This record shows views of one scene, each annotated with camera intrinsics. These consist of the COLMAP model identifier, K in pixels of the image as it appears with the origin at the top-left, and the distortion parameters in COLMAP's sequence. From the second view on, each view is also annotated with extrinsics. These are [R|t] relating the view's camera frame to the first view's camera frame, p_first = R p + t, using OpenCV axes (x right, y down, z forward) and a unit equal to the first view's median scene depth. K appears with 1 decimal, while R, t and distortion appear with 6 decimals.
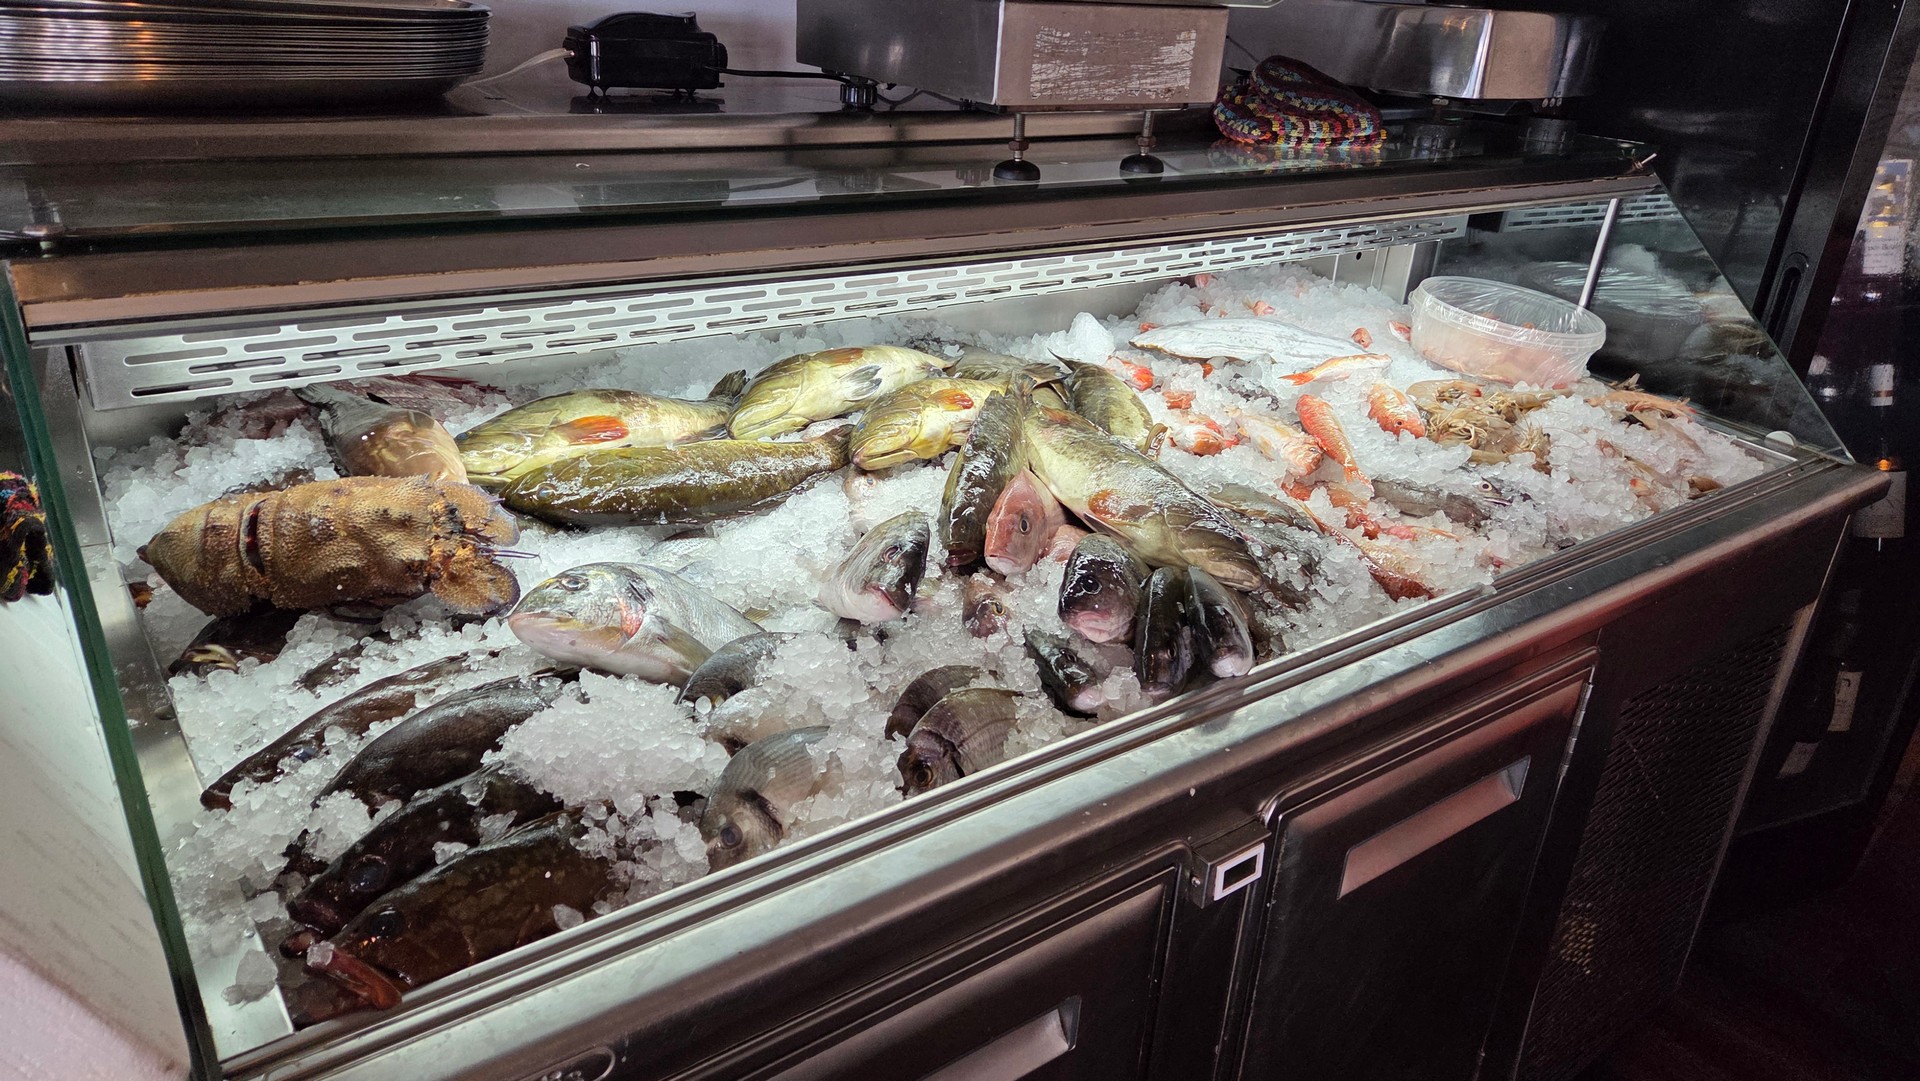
lens RADIAL K [[1315.6, 0, 964.5], [0, 1315.6, 554.2], [0, 0, 1]] dist [0.054900, -0.052668]
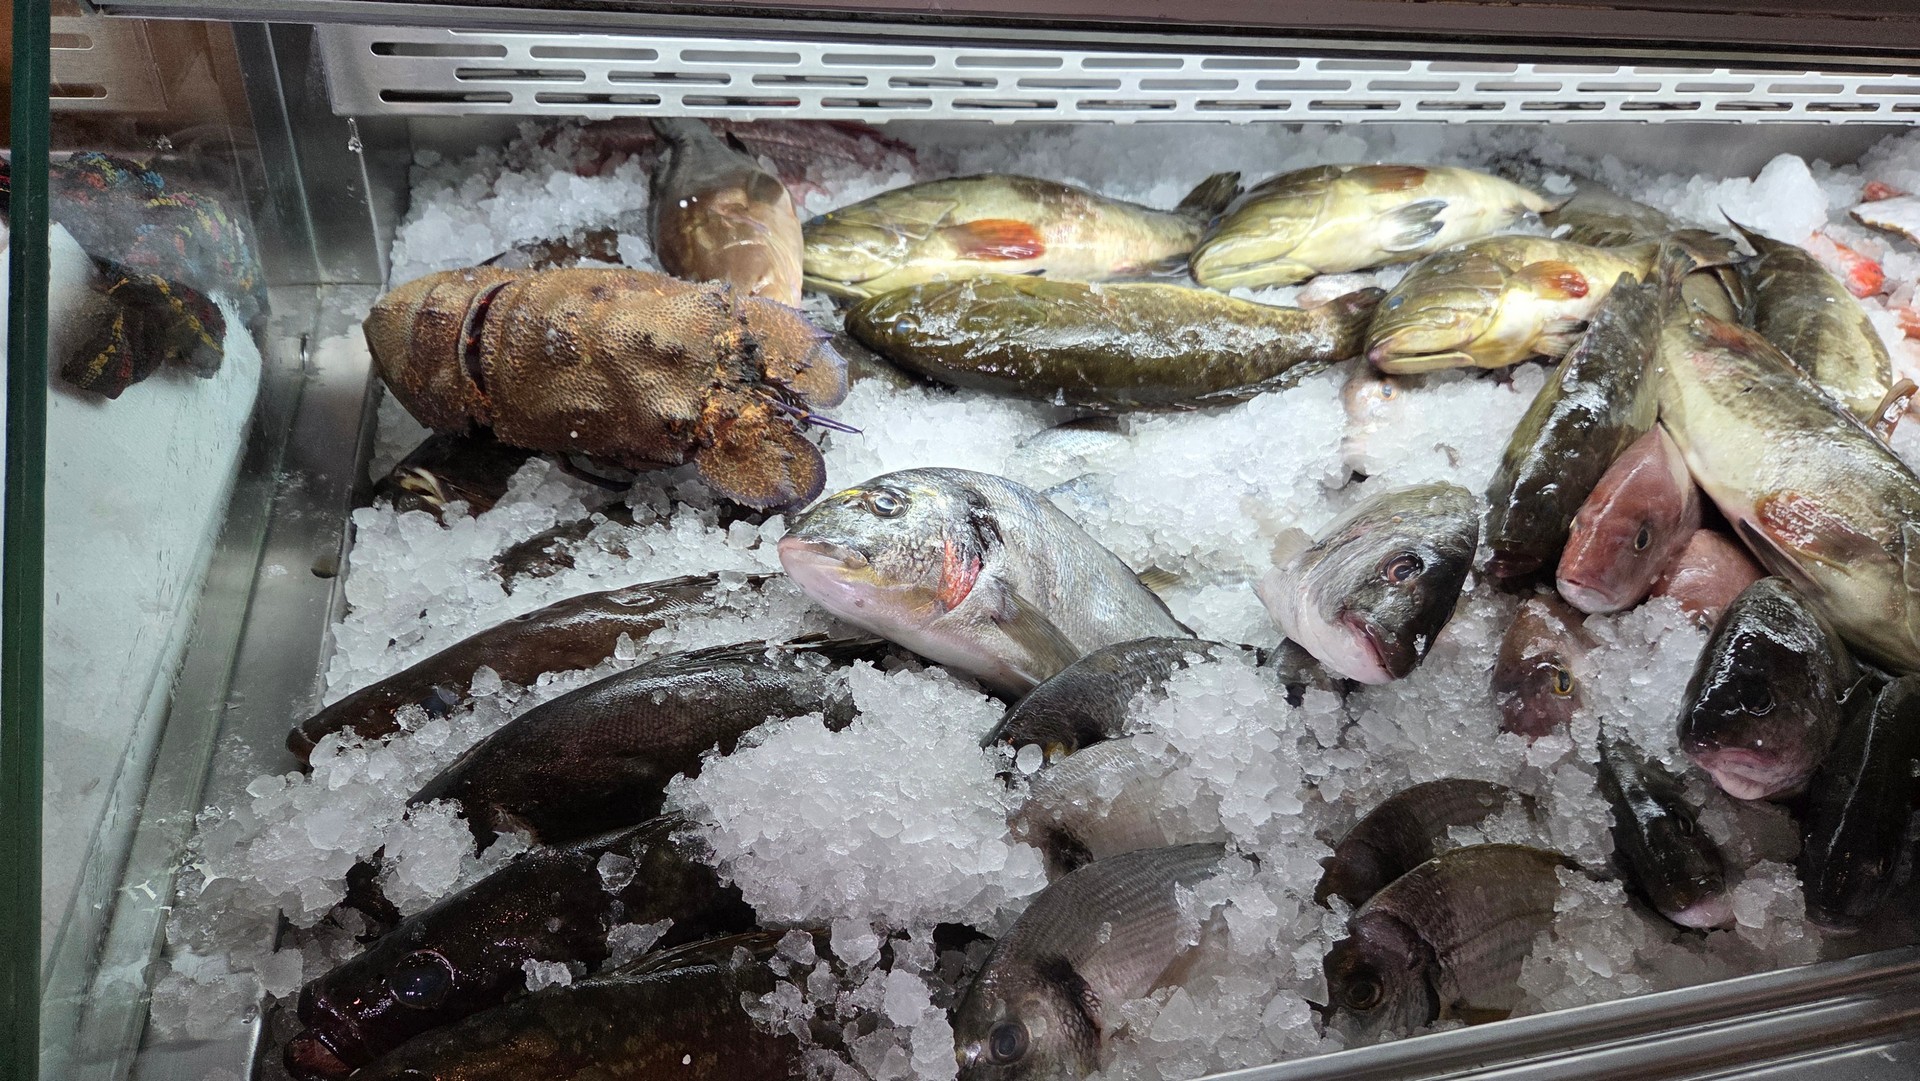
lens RADIAL K [[1315.6, 0, 961.6], [0, 1315.6, 541.8], [0, 0, 1]] dist [0.054900, -0.052668]
pose [[0.920466, 0.250093, -0.300326, -0.057877], [-0.194886, 0.959807, 0.201963, -0.085210], [0.338764, -0.127371, 0.932210, 0.365819]]
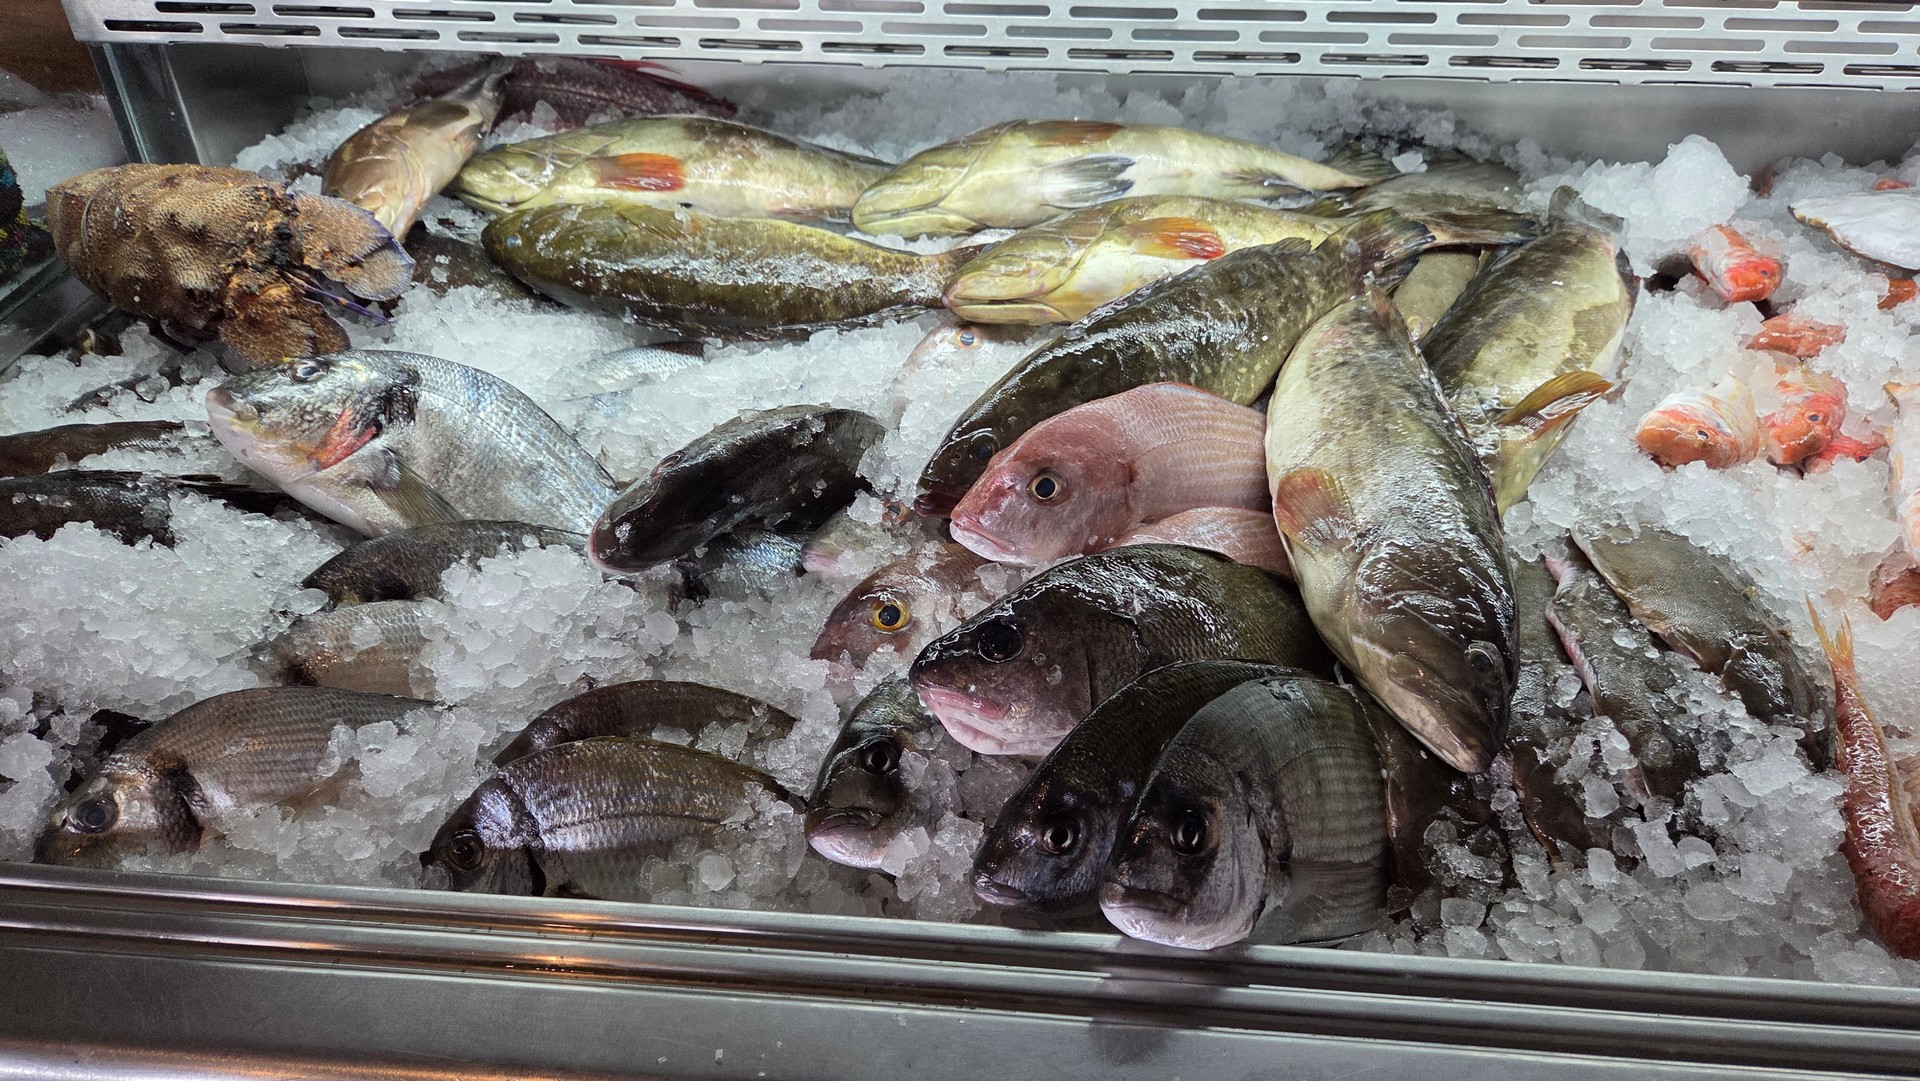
lens RADIAL K [[1315.6, 0, 957.3], [0, 1315.6, 526.3], [0, 0, 1]] dist [0.054900, -0.052668]
pose [[0.748220, 0.333433, -0.573576, 0.355272], [-0.240655, 0.942054, 0.233707, -0.132767], [0.618266, -0.036830, 0.785106, 0.575930]]
